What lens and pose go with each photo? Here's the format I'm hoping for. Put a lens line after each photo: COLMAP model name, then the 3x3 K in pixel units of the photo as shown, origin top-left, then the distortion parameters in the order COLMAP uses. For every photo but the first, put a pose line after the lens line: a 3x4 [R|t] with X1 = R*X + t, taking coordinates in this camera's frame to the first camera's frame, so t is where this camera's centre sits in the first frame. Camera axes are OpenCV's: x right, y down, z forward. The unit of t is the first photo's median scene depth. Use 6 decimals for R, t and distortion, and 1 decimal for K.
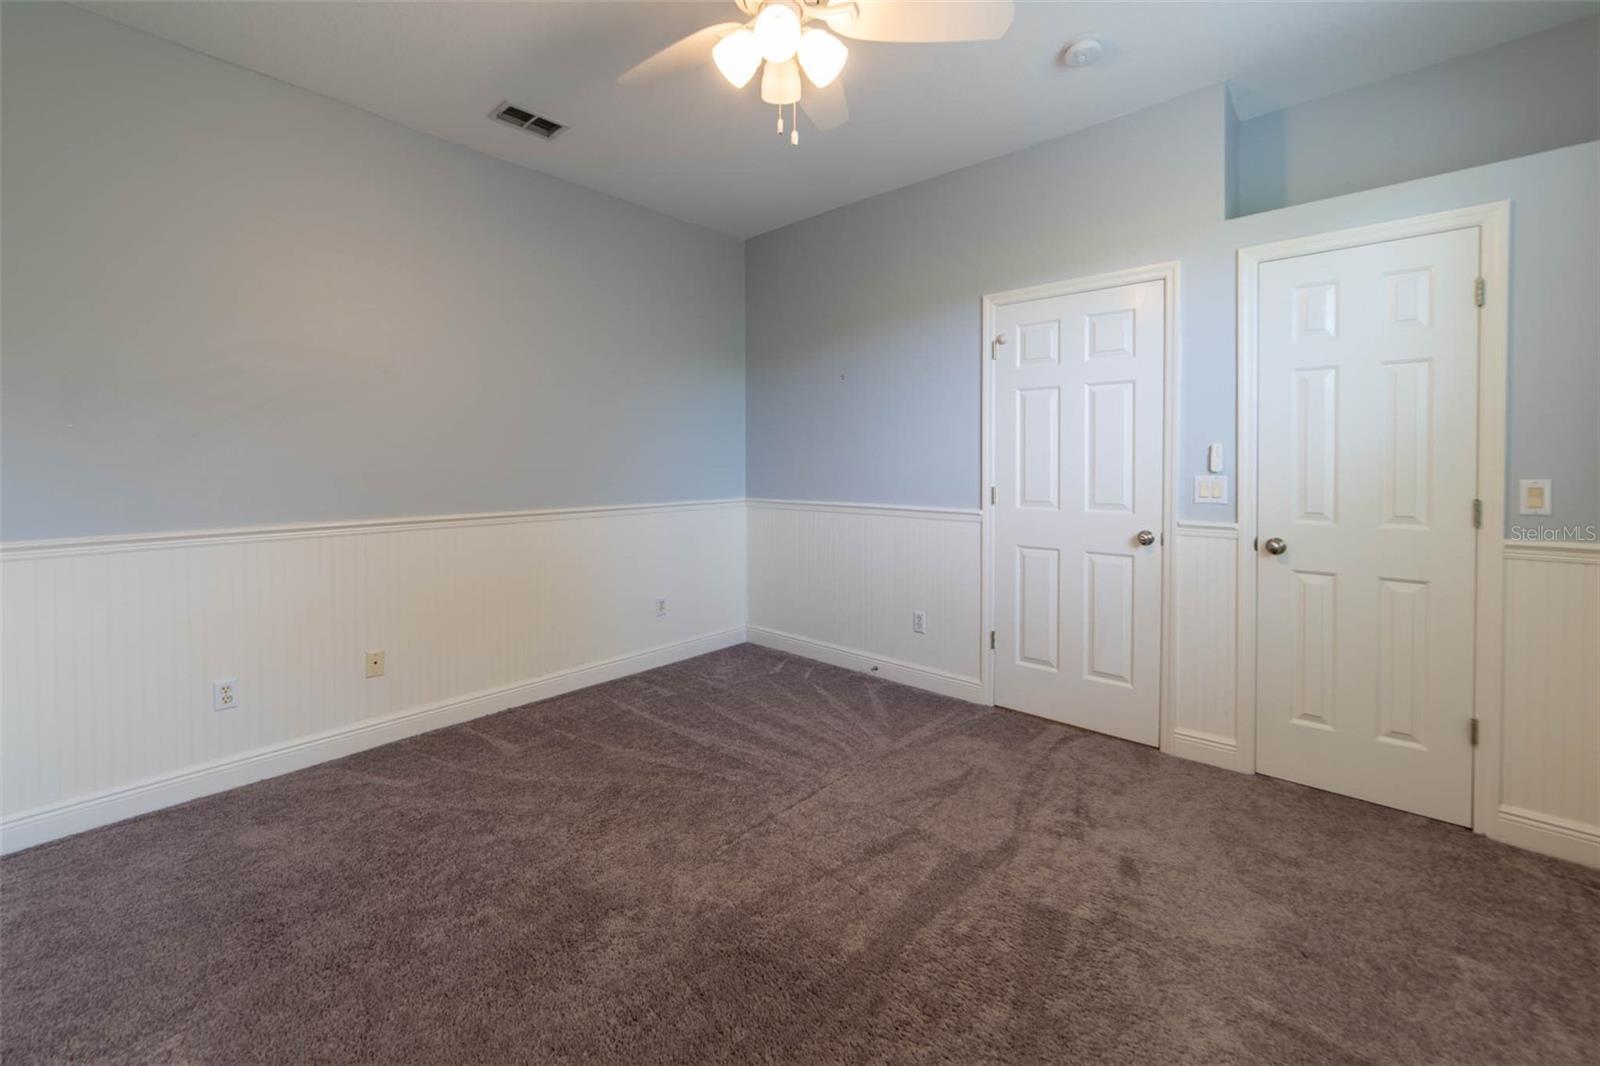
lens RADIAL K [[647.5, 0, 803.9], [0, 647.5, 472.3], [0, 0, 1]] dist [-0.010257, 0.006260]
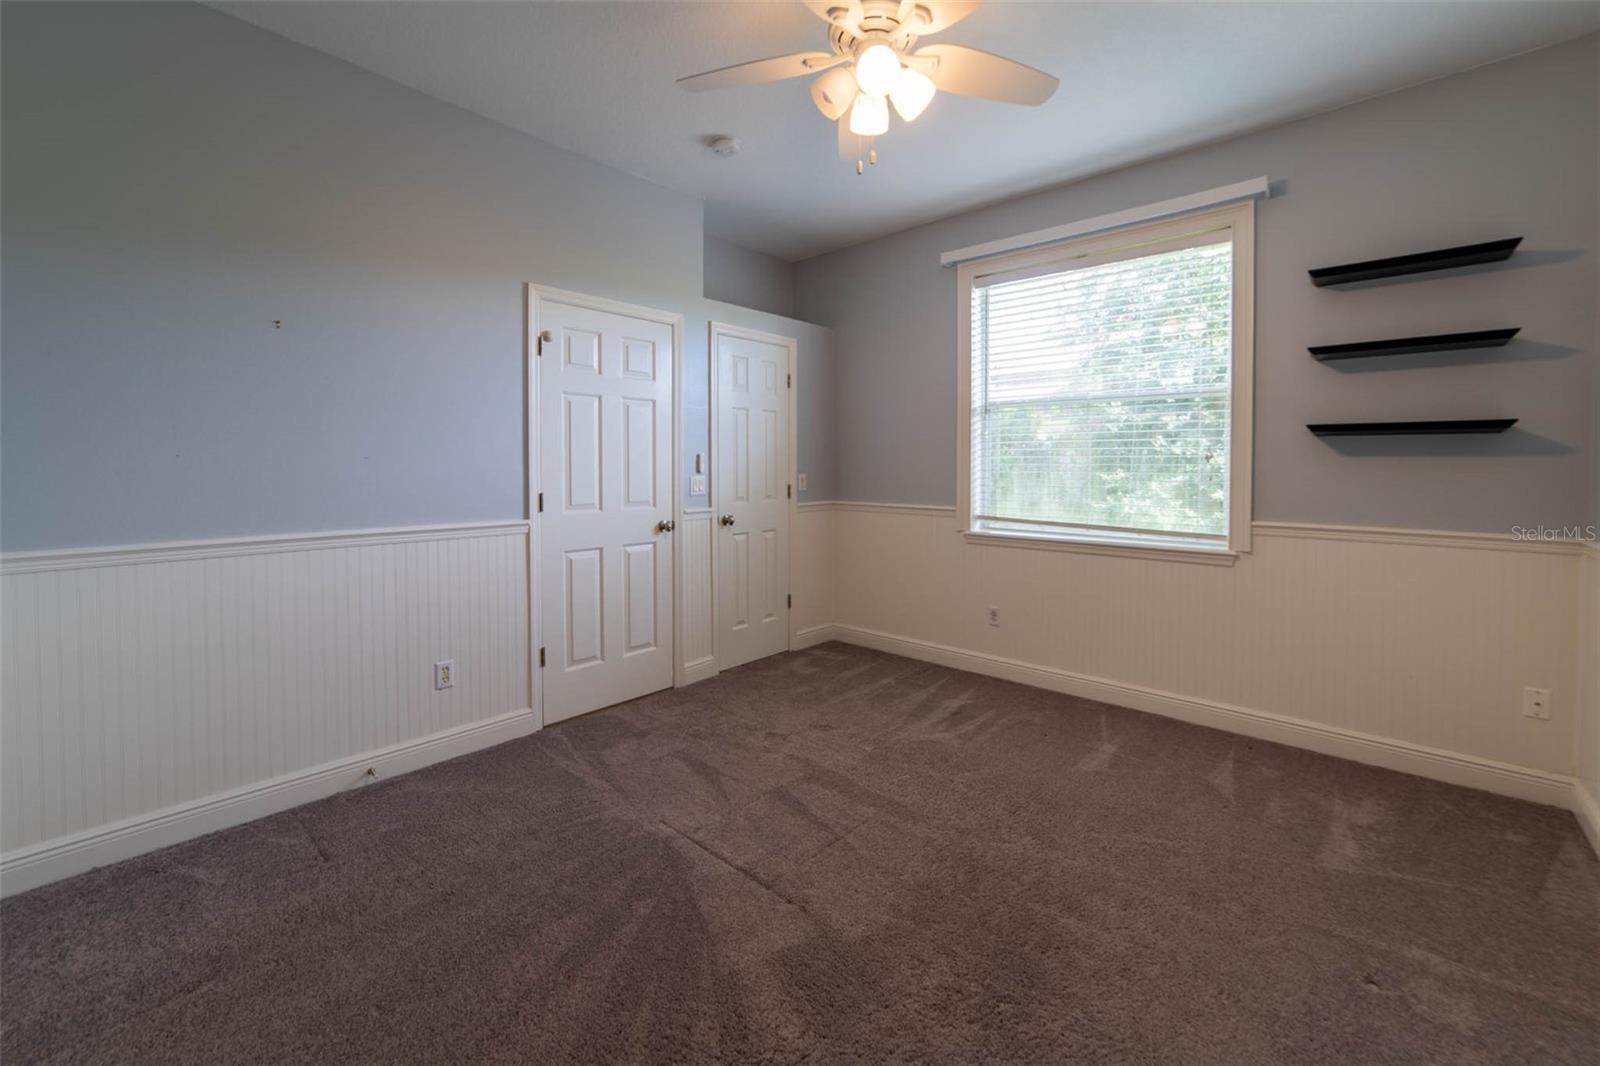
lens RADIAL K [[647.5, 0, 803.9], [0, 647.5, 472.3], [0, 0, 1]] dist [-0.010257, 0.006260]
pose [[0.010588, -0.008400, 0.999909, -0.758632], [0.017391, 0.999815, 0.008215, -0.008845], [-0.999793, 0.017303, 0.010732, 0.737088]]
